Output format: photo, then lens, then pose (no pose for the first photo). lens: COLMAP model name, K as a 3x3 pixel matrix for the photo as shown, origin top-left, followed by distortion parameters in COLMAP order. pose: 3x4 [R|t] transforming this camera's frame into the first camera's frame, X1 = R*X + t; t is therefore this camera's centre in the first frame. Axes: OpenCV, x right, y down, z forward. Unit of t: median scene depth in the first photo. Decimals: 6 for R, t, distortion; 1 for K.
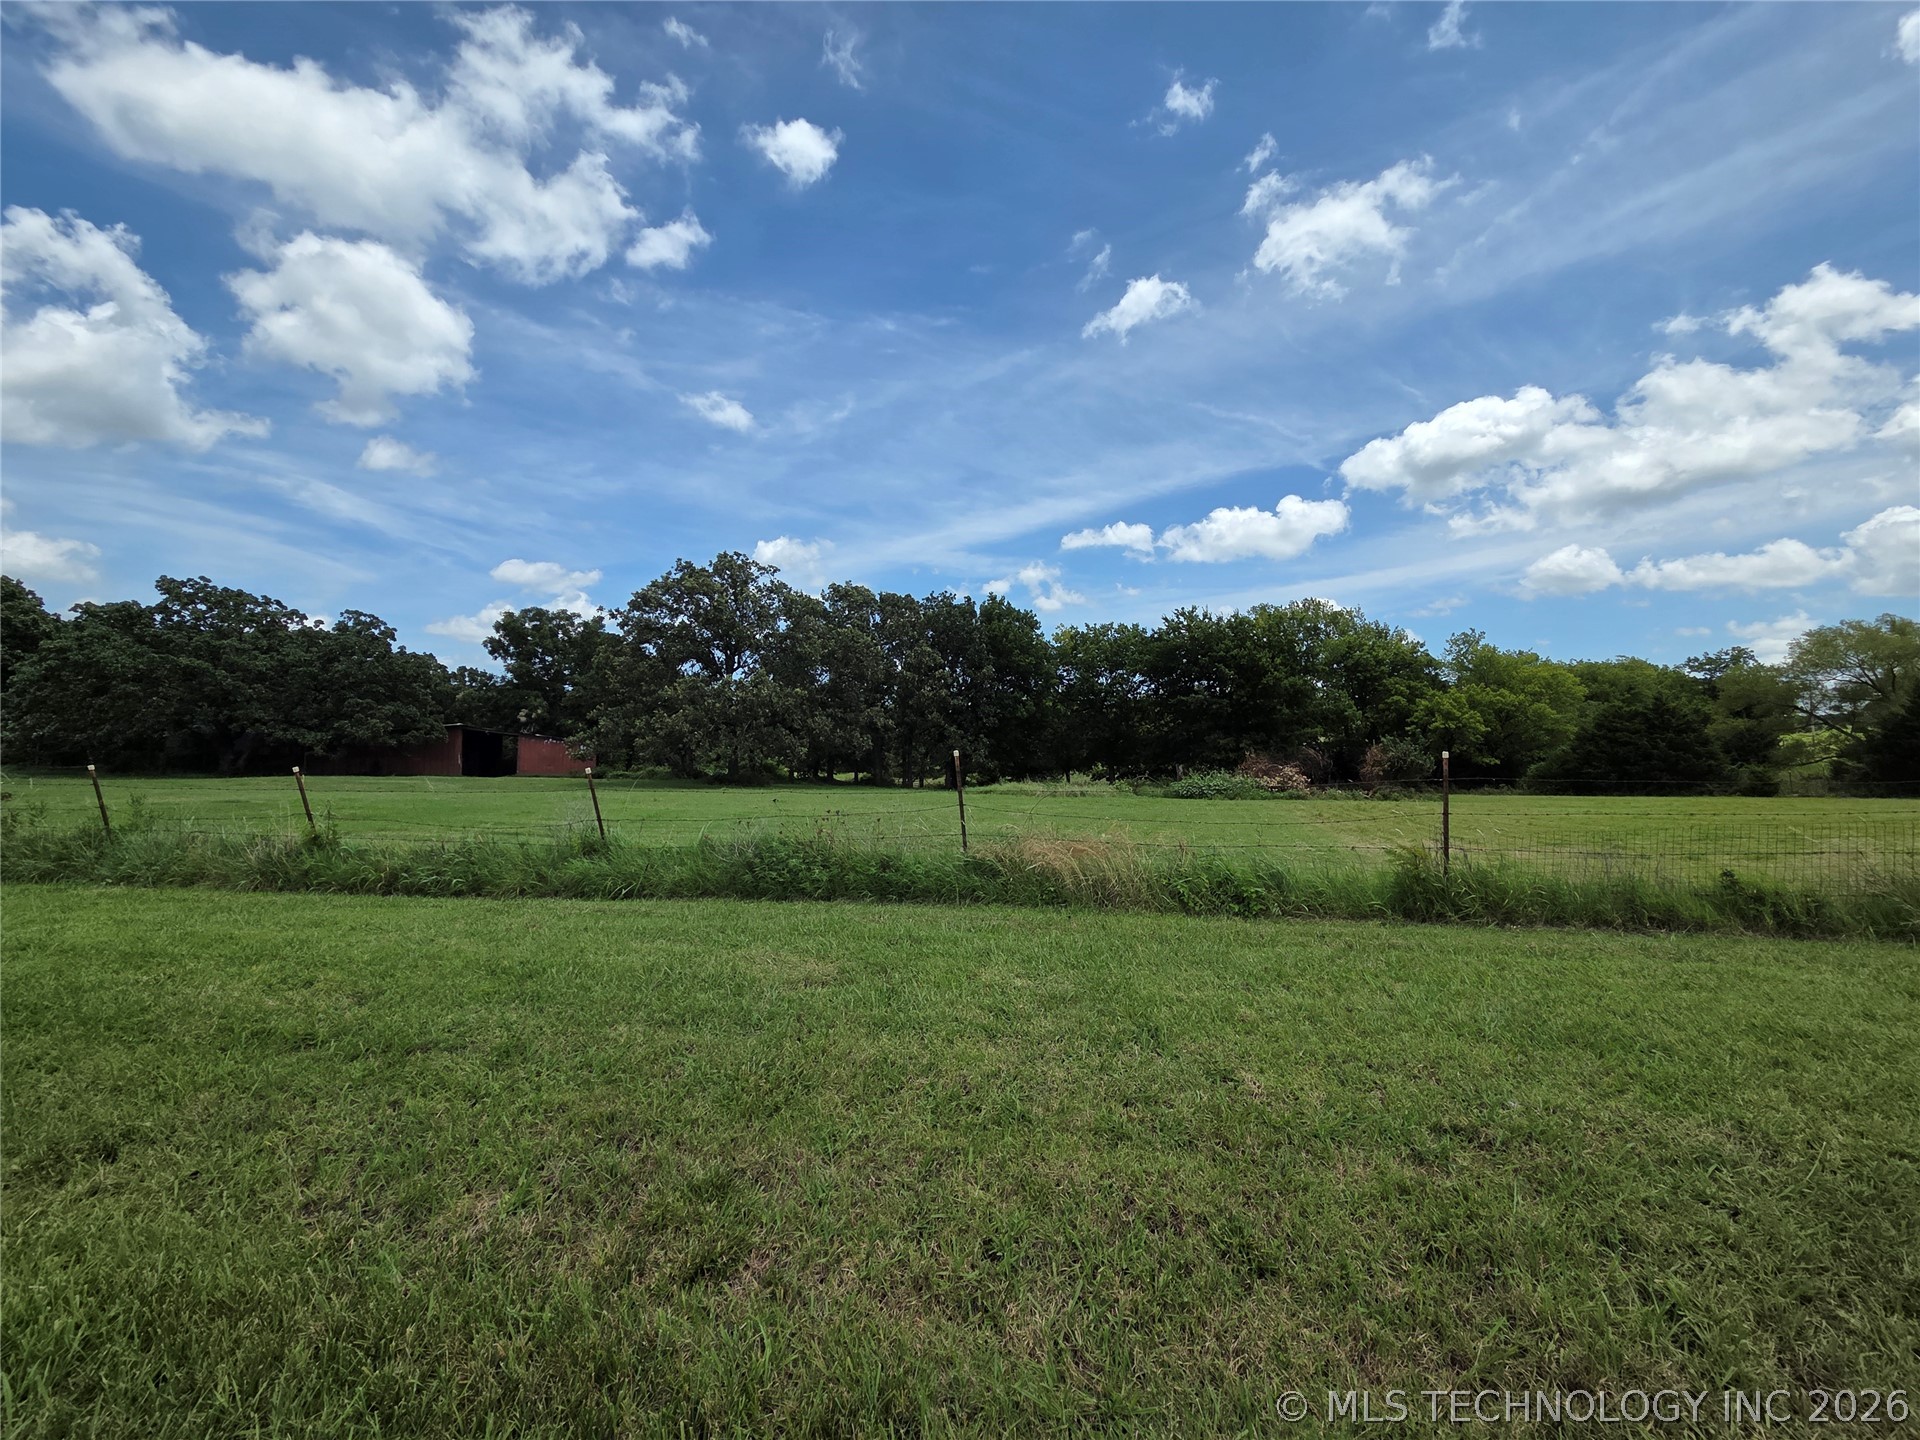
lens RADIAL K [[773.9, 0, 960.0], [0, 773.9, 720.0], [0, 0, 1]] dist [-0.003047, 0.000118]
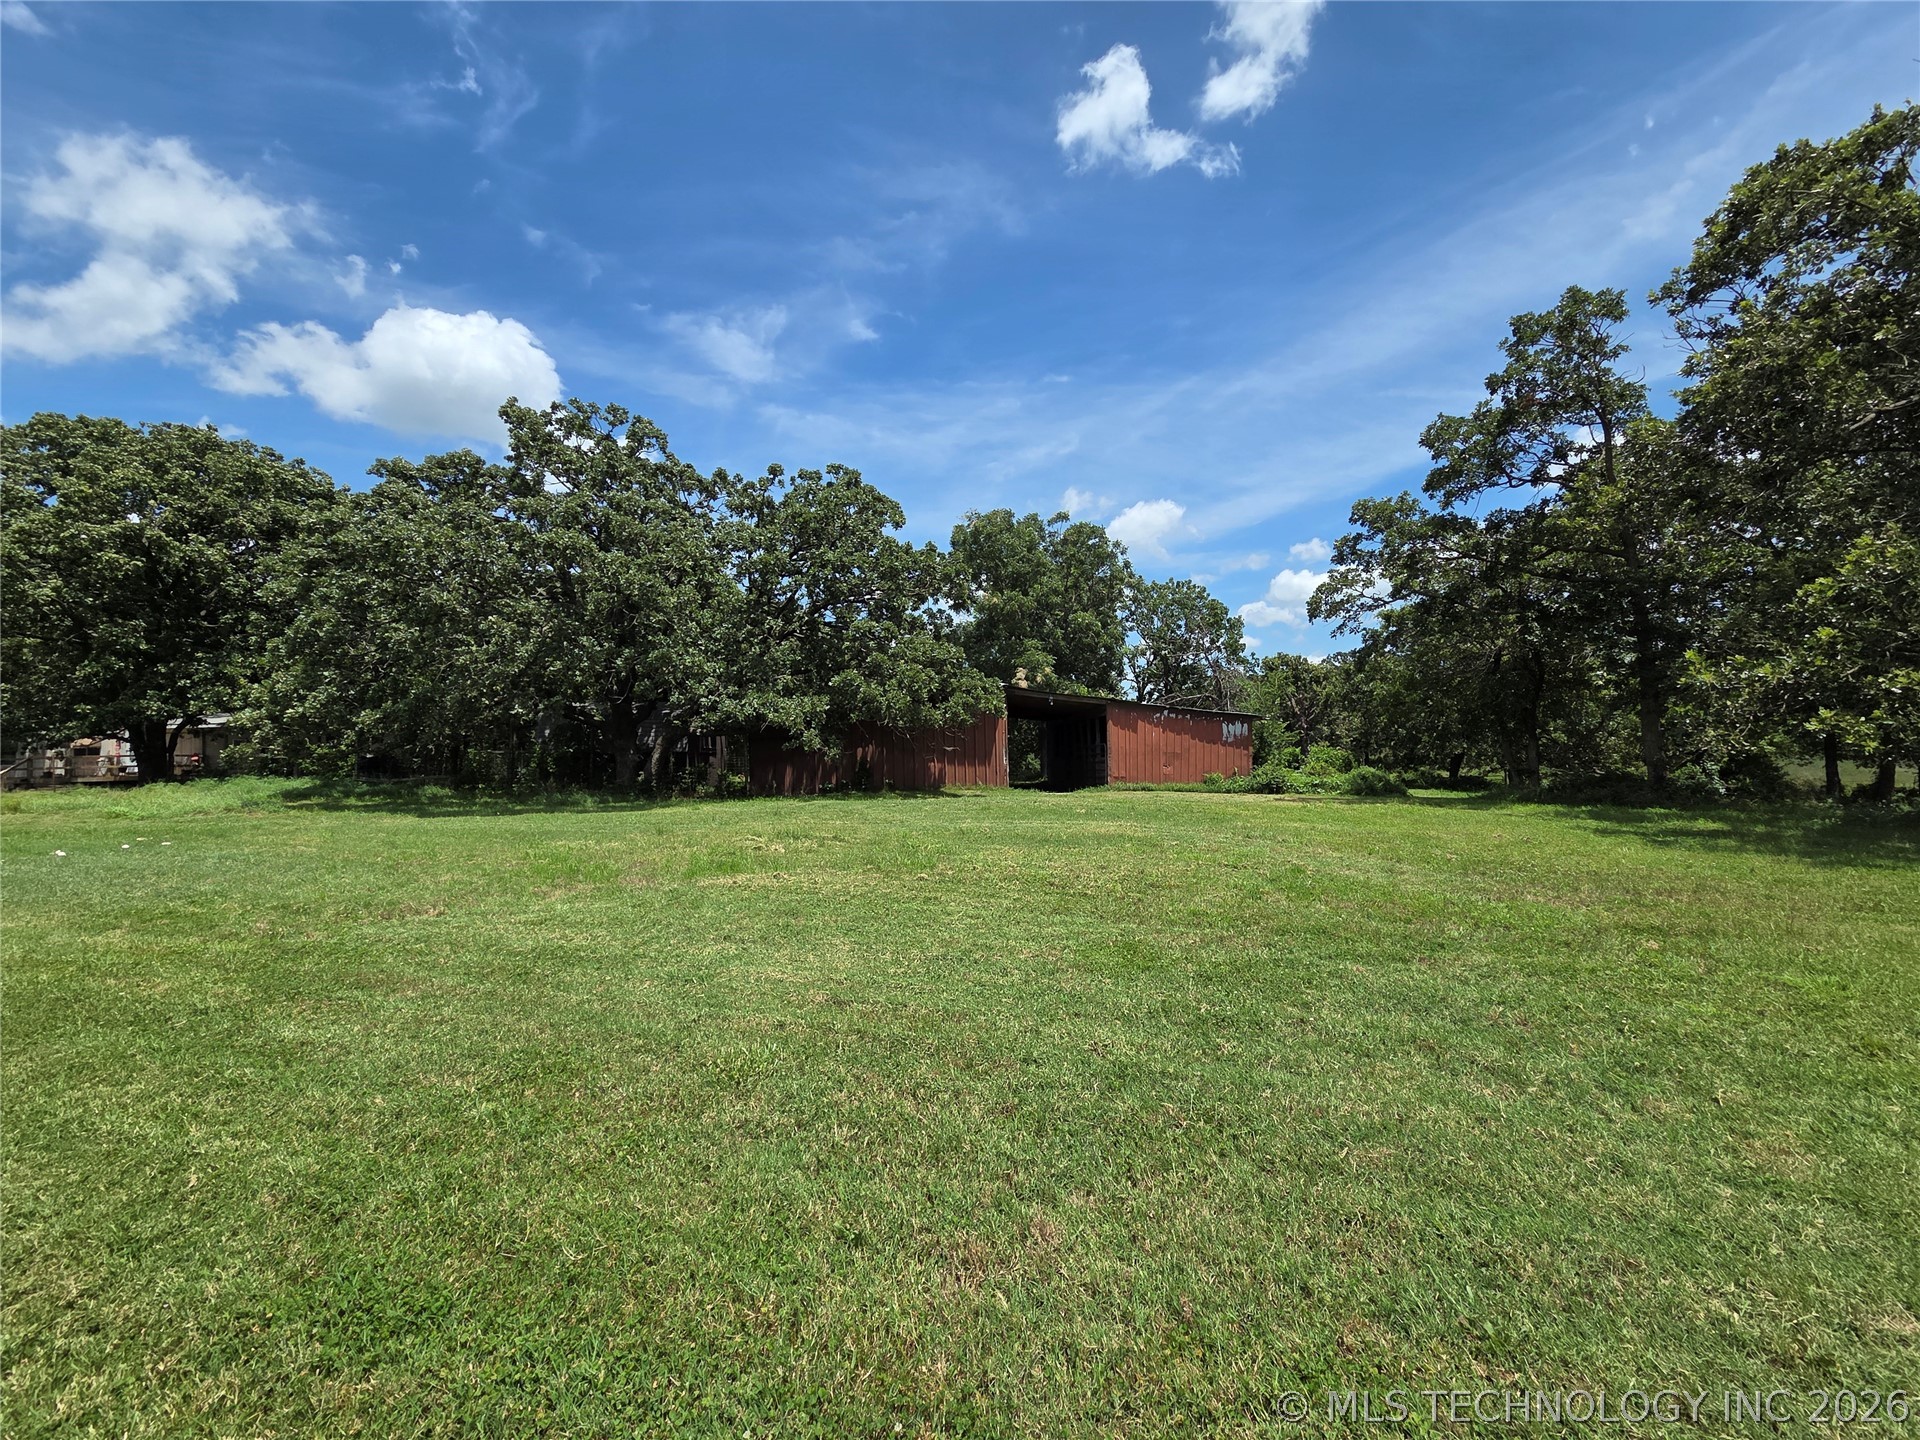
lens RADIAL K [[773.9, 0, 960.0], [0, 773.9, 720.0], [0, 0, 1]] dist [-0.003047, 0.000118]
pose [[0.947732, -0.020835, -0.318386, -0.607185], [0.025865, 0.999598, 0.011576, 0.025248], [0.318017, -0.019206, 0.947890, 0.617319]]
